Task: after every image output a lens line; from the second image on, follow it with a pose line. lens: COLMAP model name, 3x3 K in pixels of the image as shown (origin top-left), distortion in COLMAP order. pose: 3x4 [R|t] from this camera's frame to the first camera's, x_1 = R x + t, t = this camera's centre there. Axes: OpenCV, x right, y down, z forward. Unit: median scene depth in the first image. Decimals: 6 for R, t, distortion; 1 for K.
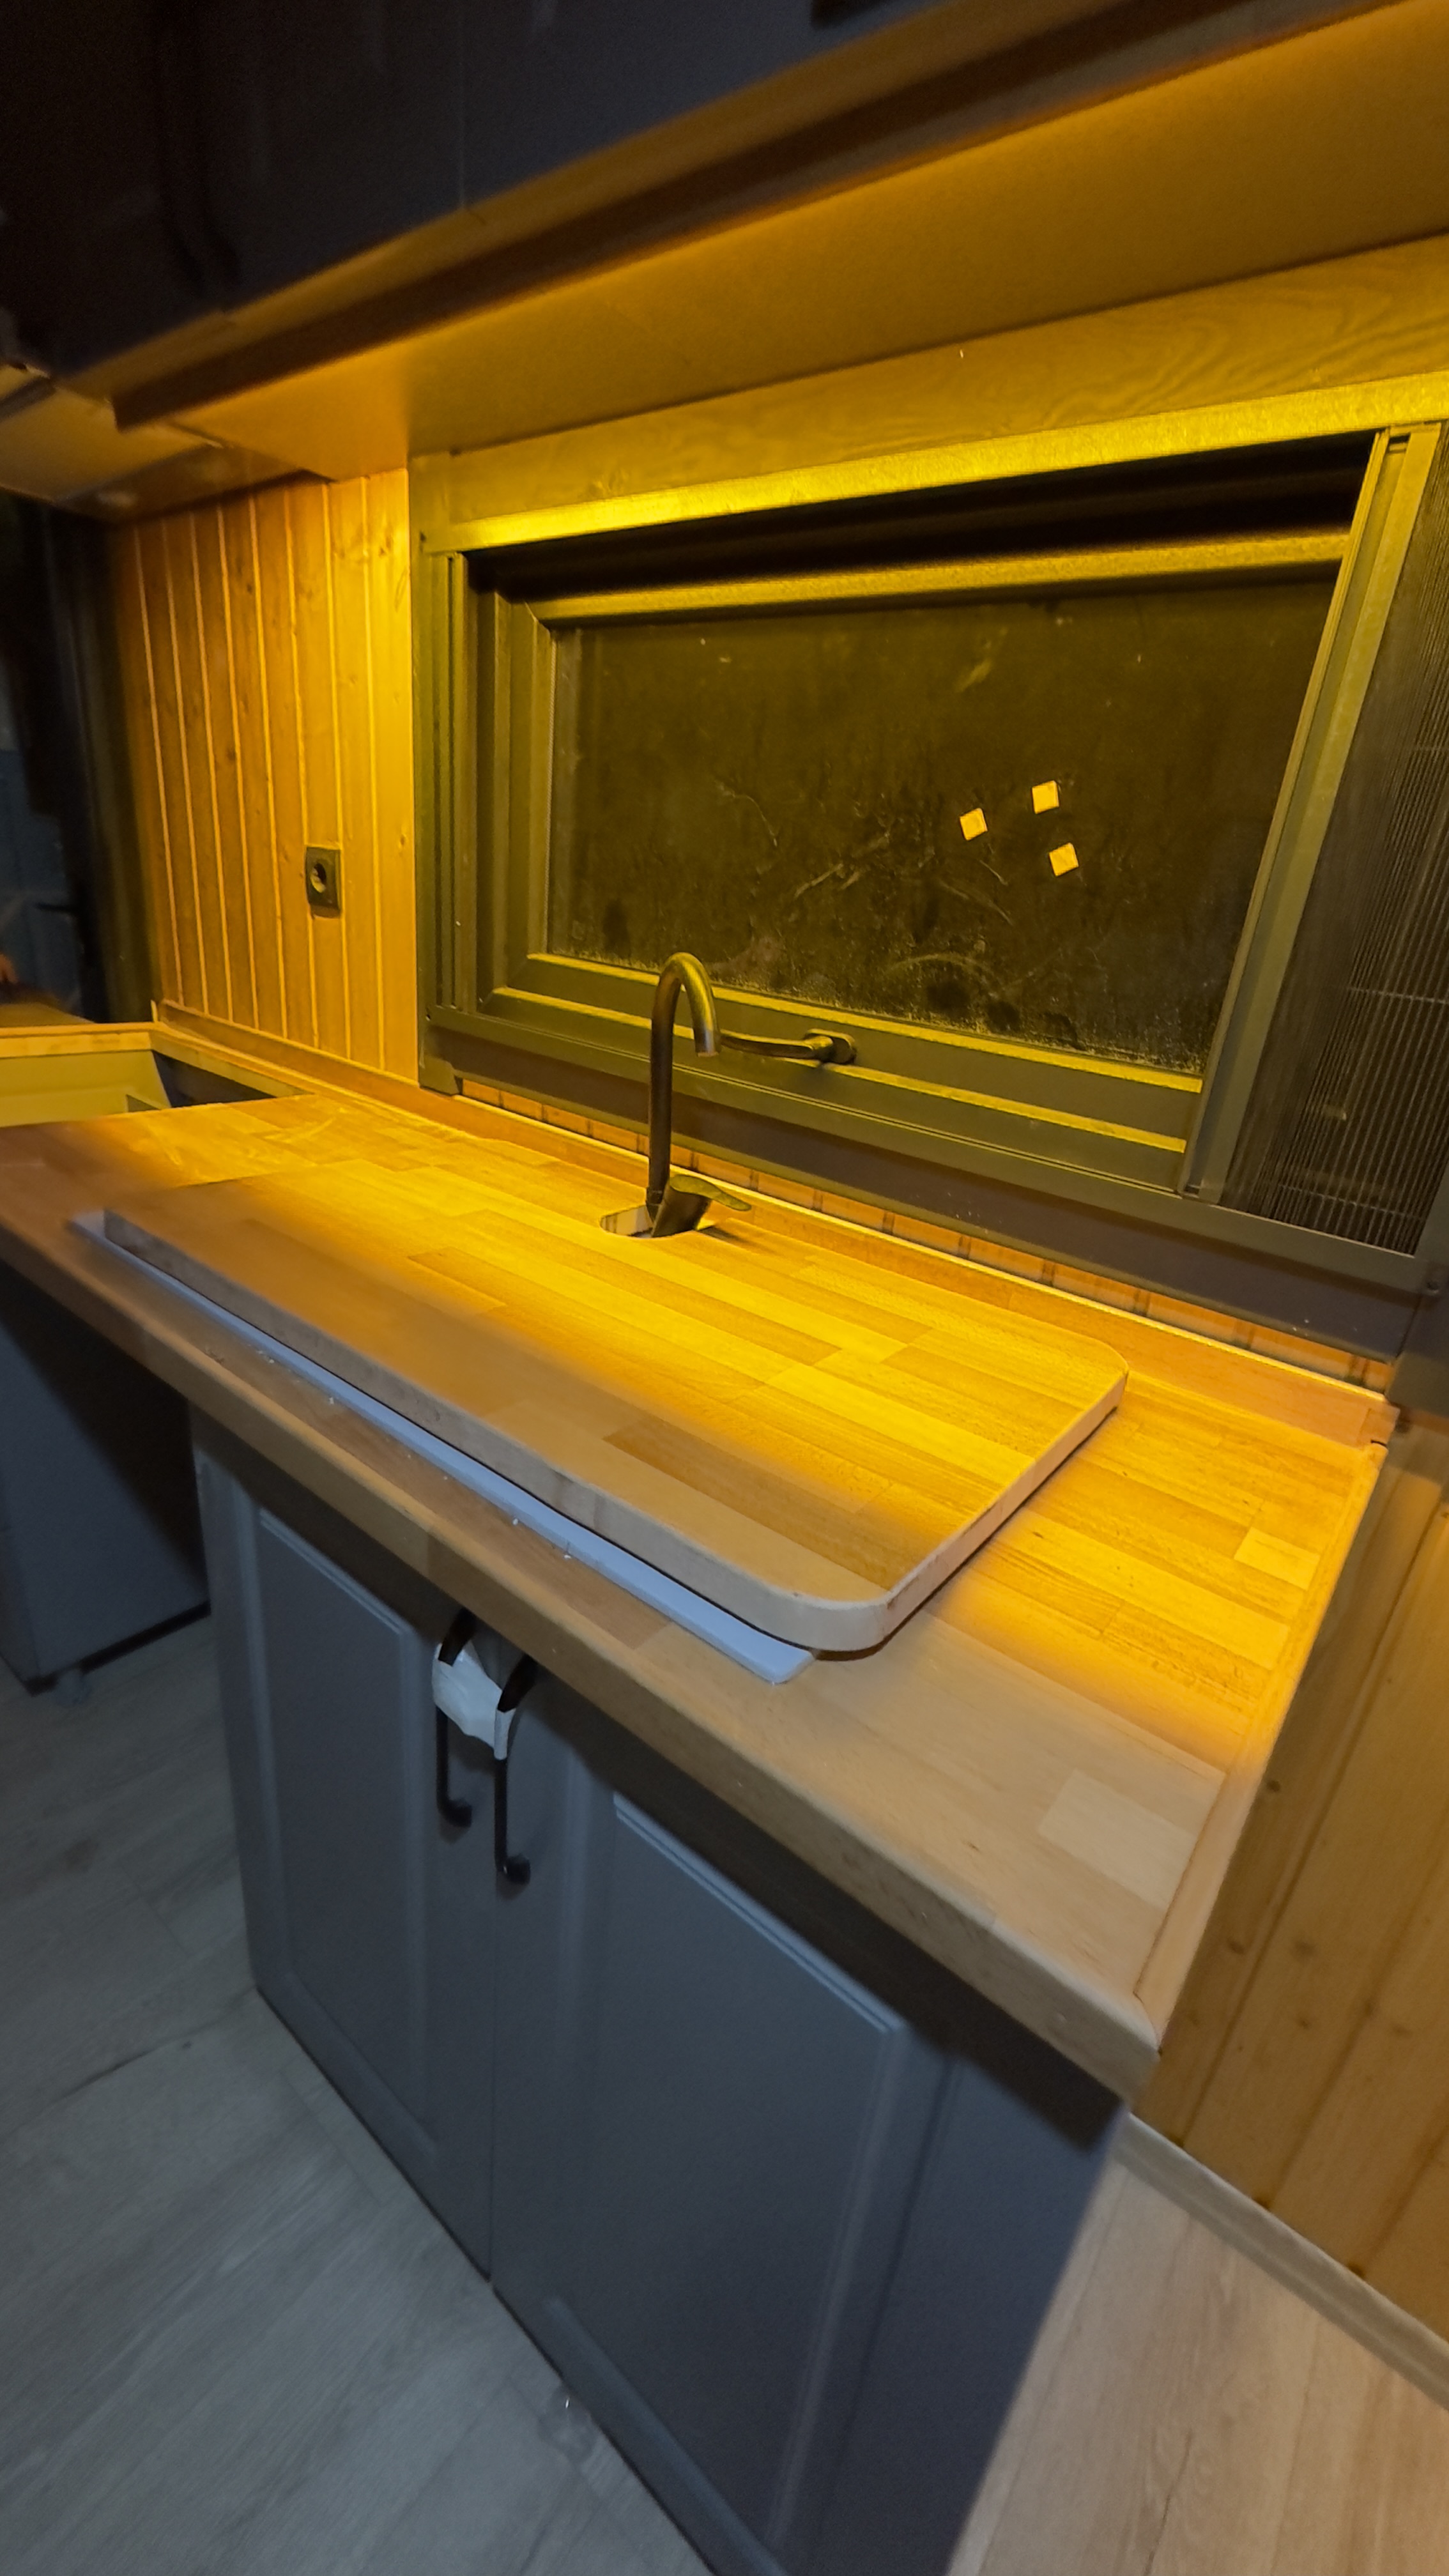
lens RADIAL K [[1021.8, 0, 718.6], [0, 1021.8, 1280.6], [0, 0, 1]] dist [-0.002662, -0.000287]
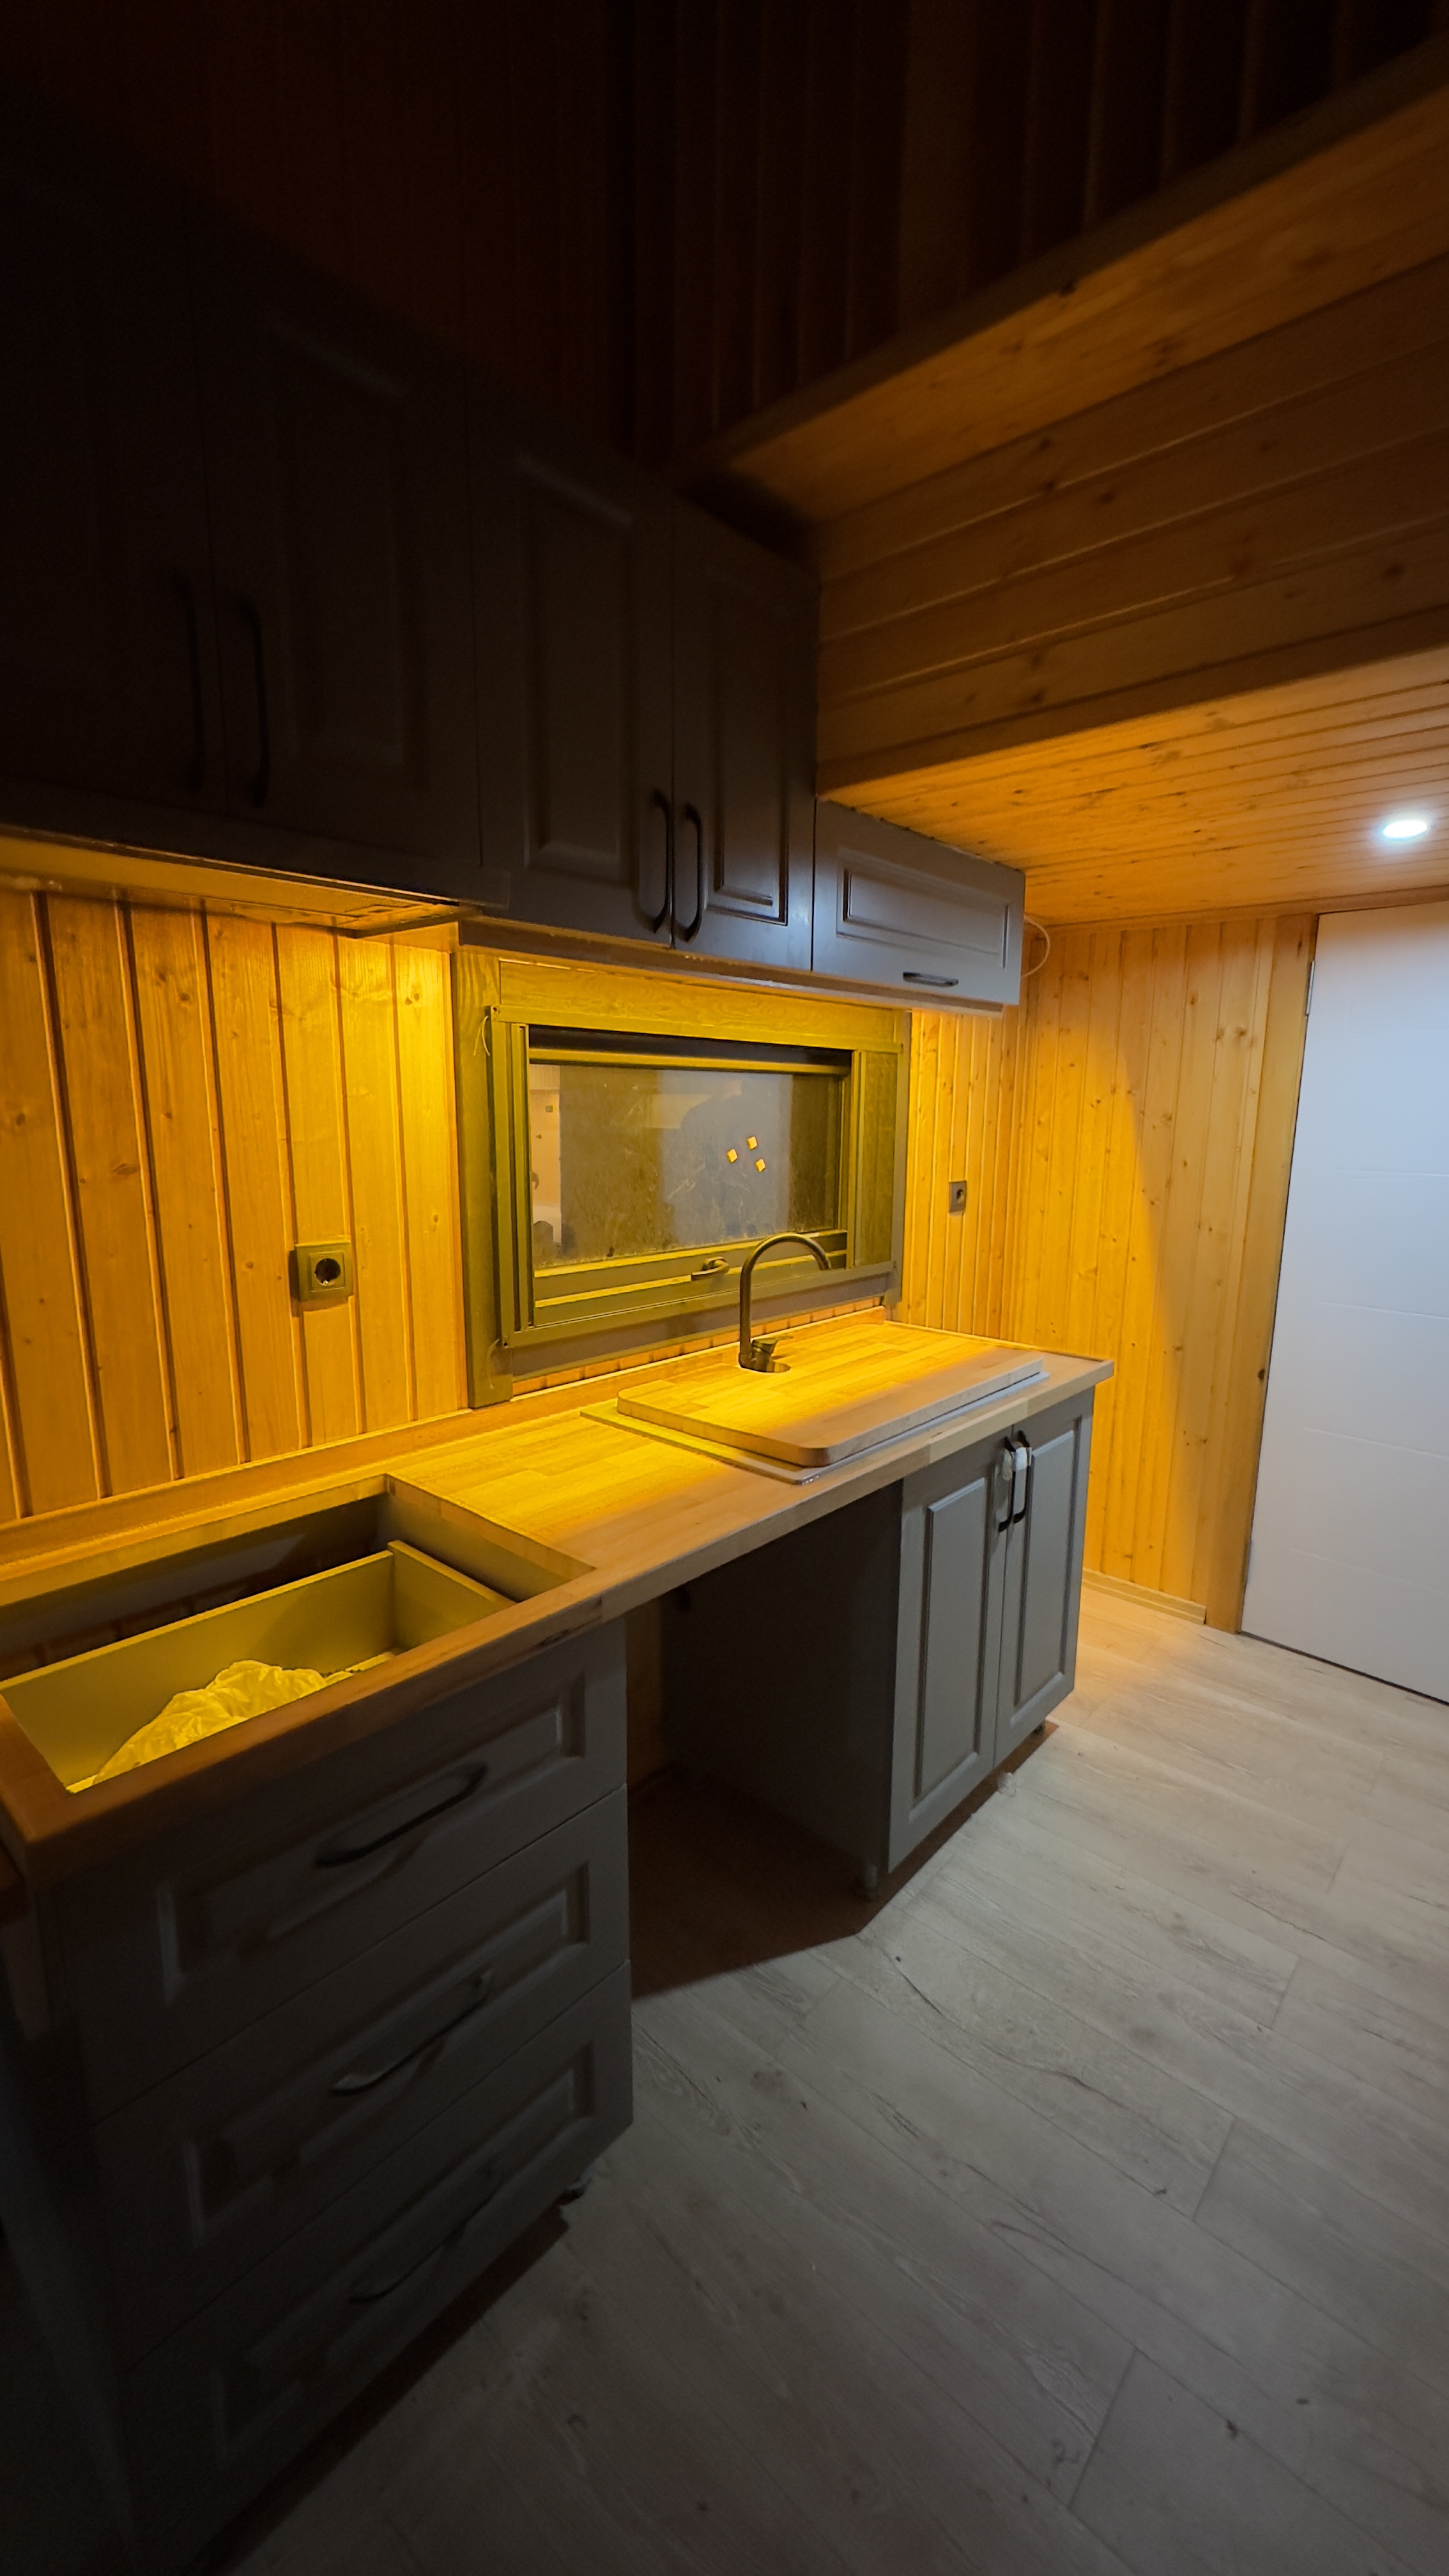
lens RADIAL K [[1021.8, 0, 718.6], [0, 1021.8, 1280.6], [0, 0, 1]] dist [-0.002662, -0.000287]
pose [[0.068227, -0.270343, 0.960344, -1.870169], [0.371933, 0.900087, 0.226957, -0.669304], [-0.925749, 0.341699, 0.161960, 0.696215]]
